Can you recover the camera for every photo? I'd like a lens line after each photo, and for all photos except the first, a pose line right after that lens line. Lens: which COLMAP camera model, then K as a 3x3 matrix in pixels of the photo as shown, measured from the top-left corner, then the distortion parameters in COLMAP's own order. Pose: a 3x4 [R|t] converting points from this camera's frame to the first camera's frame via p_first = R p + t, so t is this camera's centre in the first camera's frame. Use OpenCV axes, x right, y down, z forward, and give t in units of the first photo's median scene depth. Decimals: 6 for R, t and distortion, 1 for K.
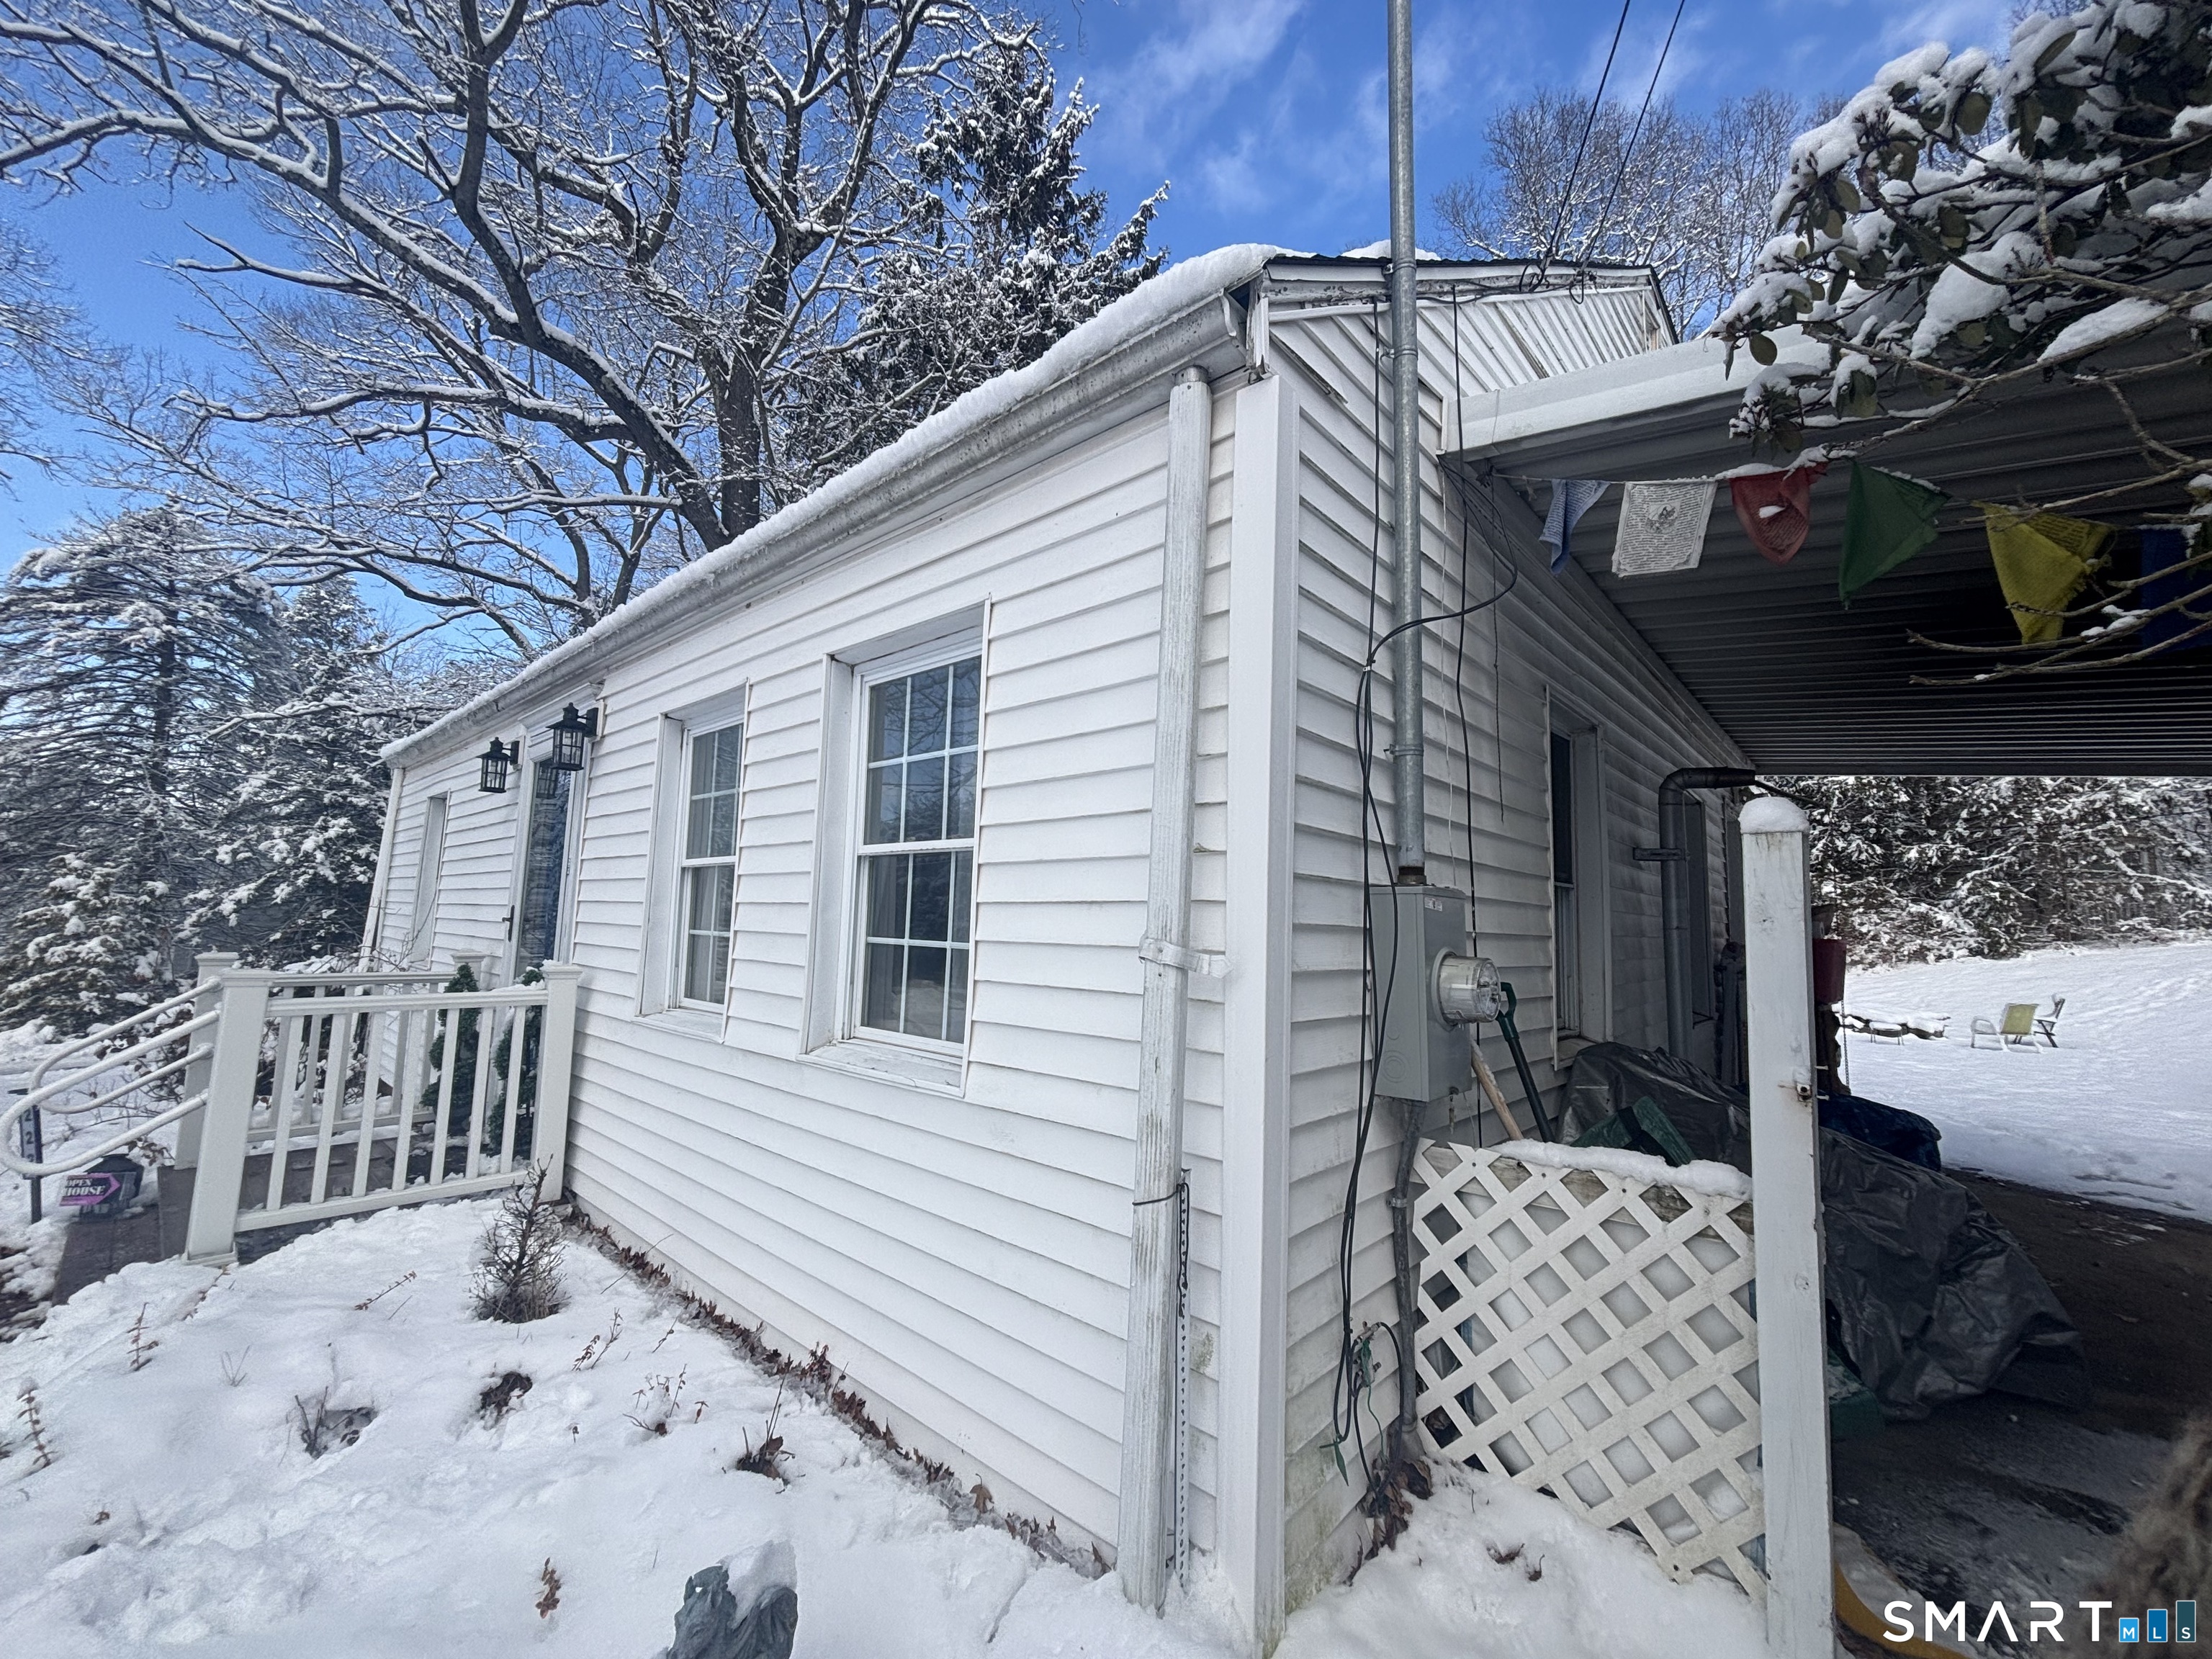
lens RADIAL K [[883.7, 0, 1113.2], [0, 883.7, 835.6], [0, 0, 1]] dist [-0.001907, -0.000332]
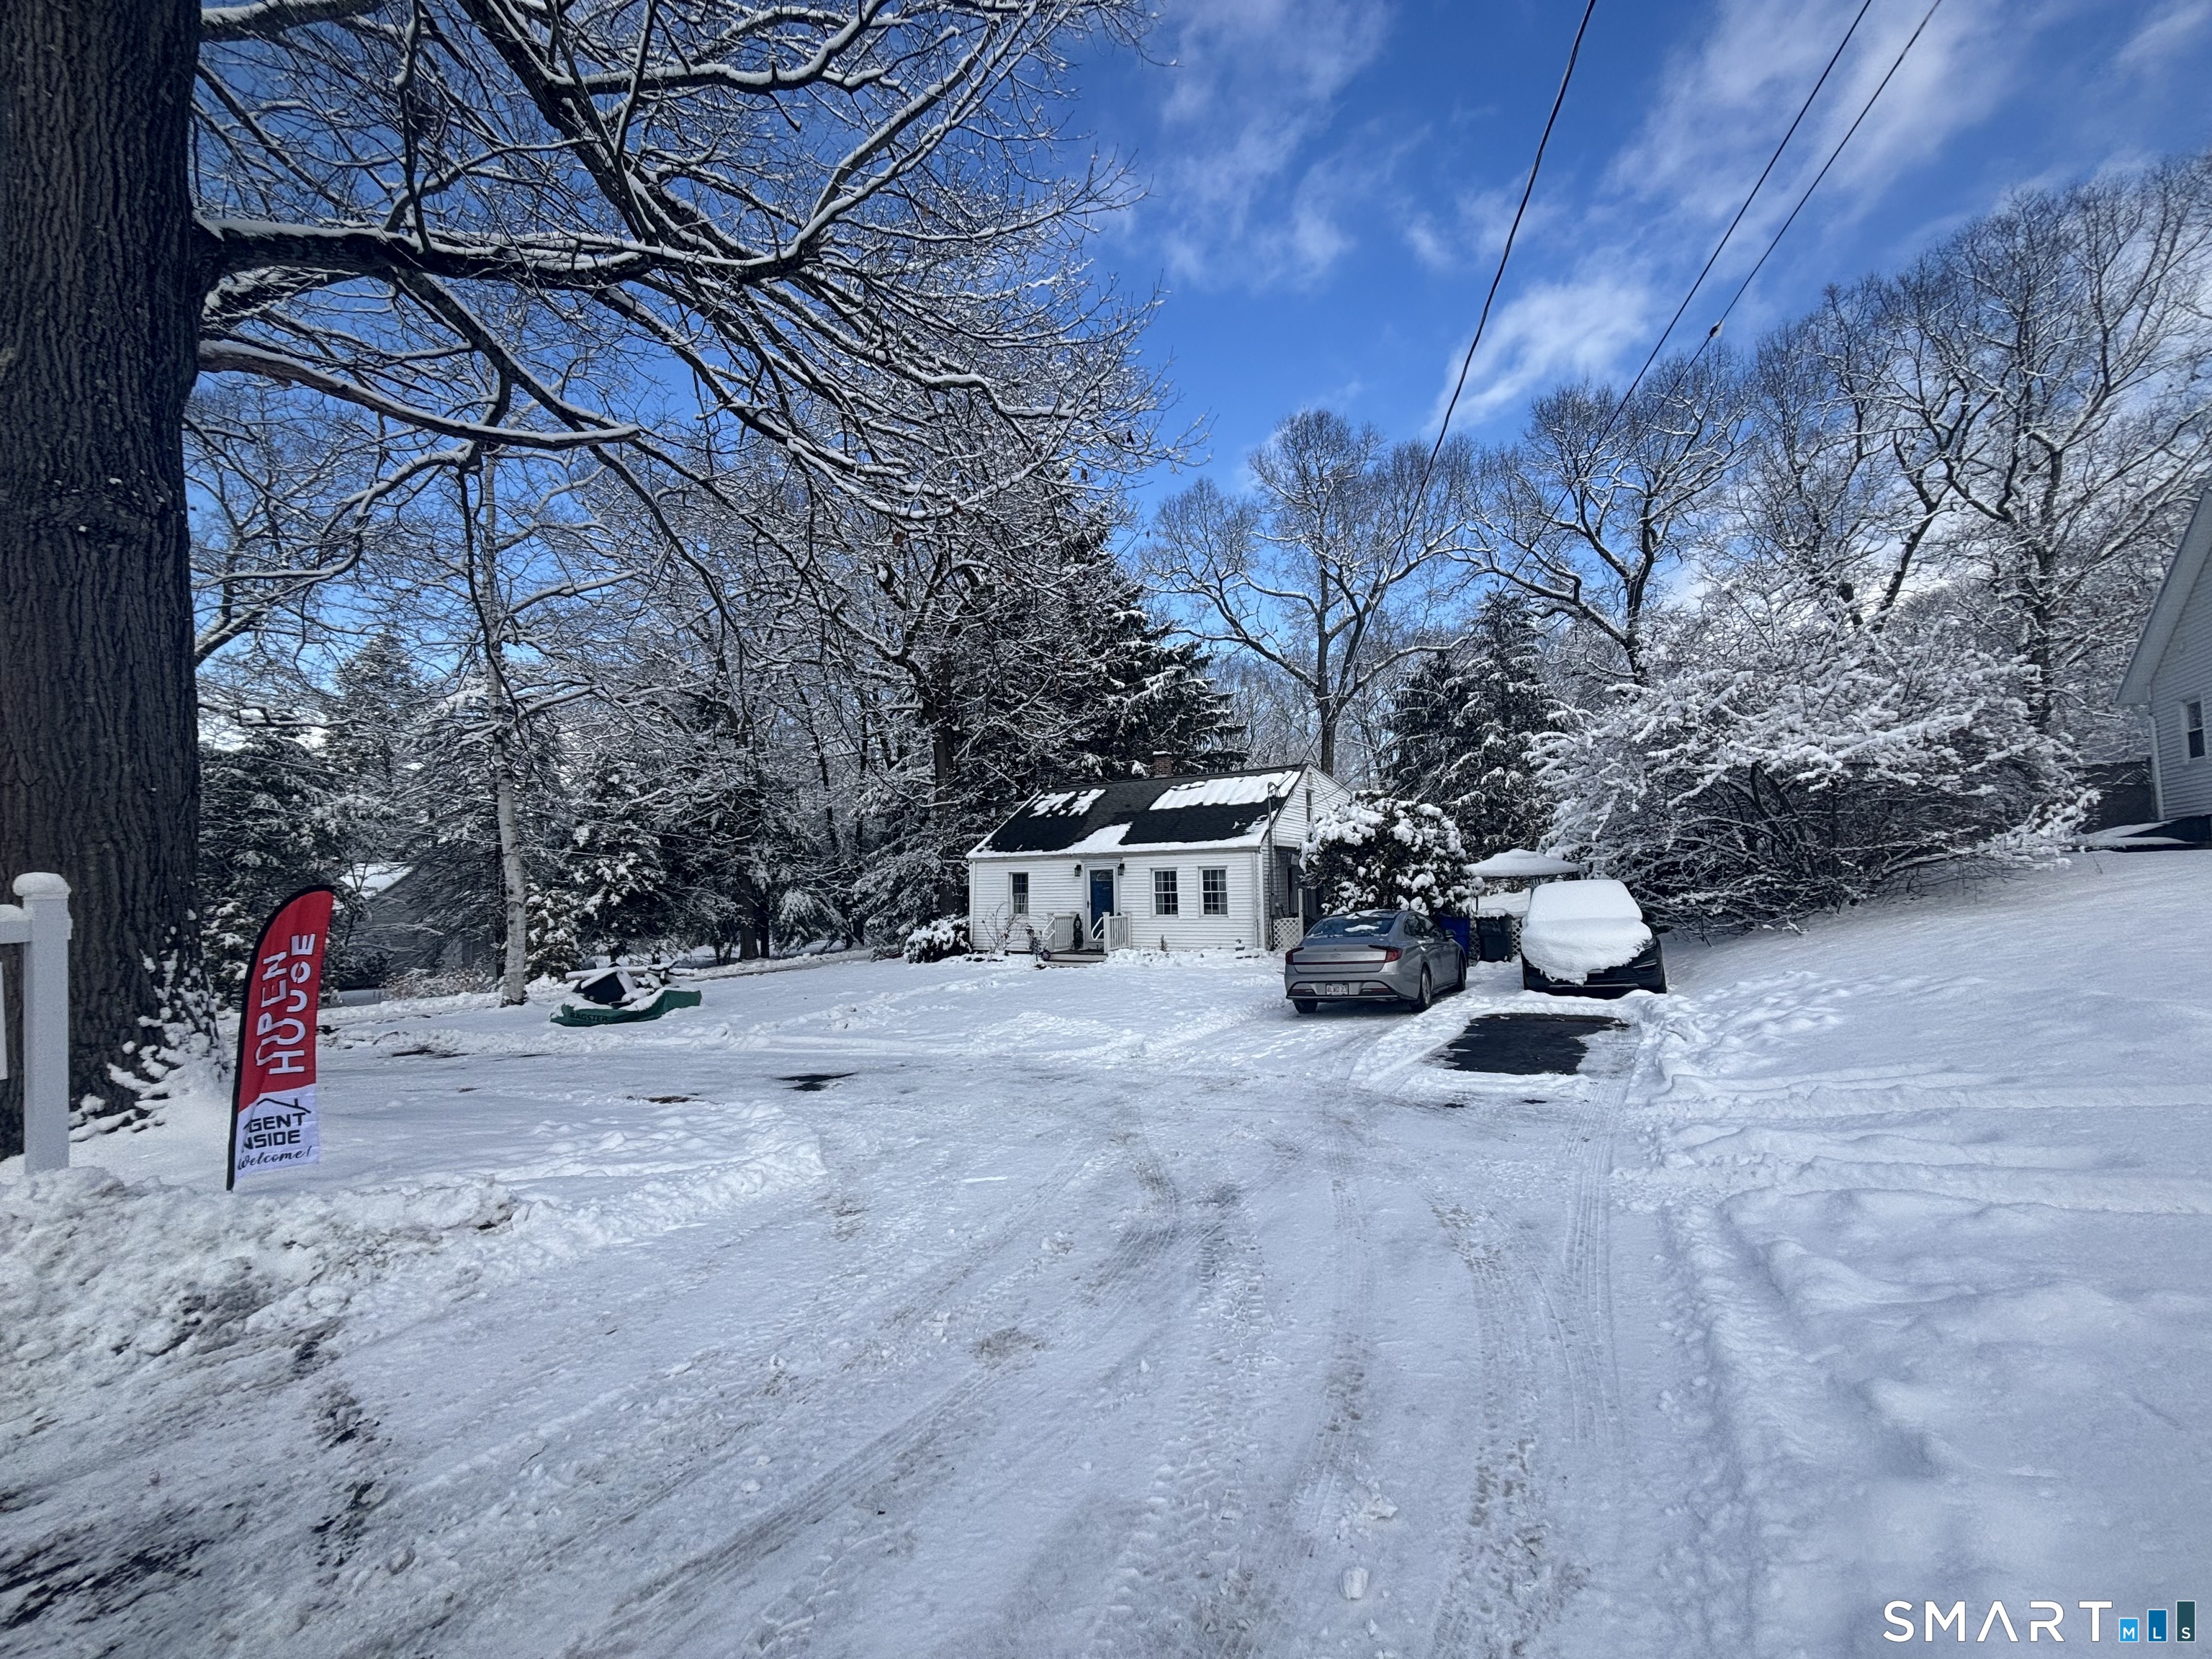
lens RADIAL K [[883.7, 0, 1104.1], [0, 883.7, 832.4], [0, 0, 1]] dist [-0.001907, -0.000332]
pose [[0.980479, -0.031806, 0.194035, -0.350941], [0.024043, 0.998819, 0.042230, -0.114048], [-0.195149, -0.036740, 0.980085, -0.855666]]
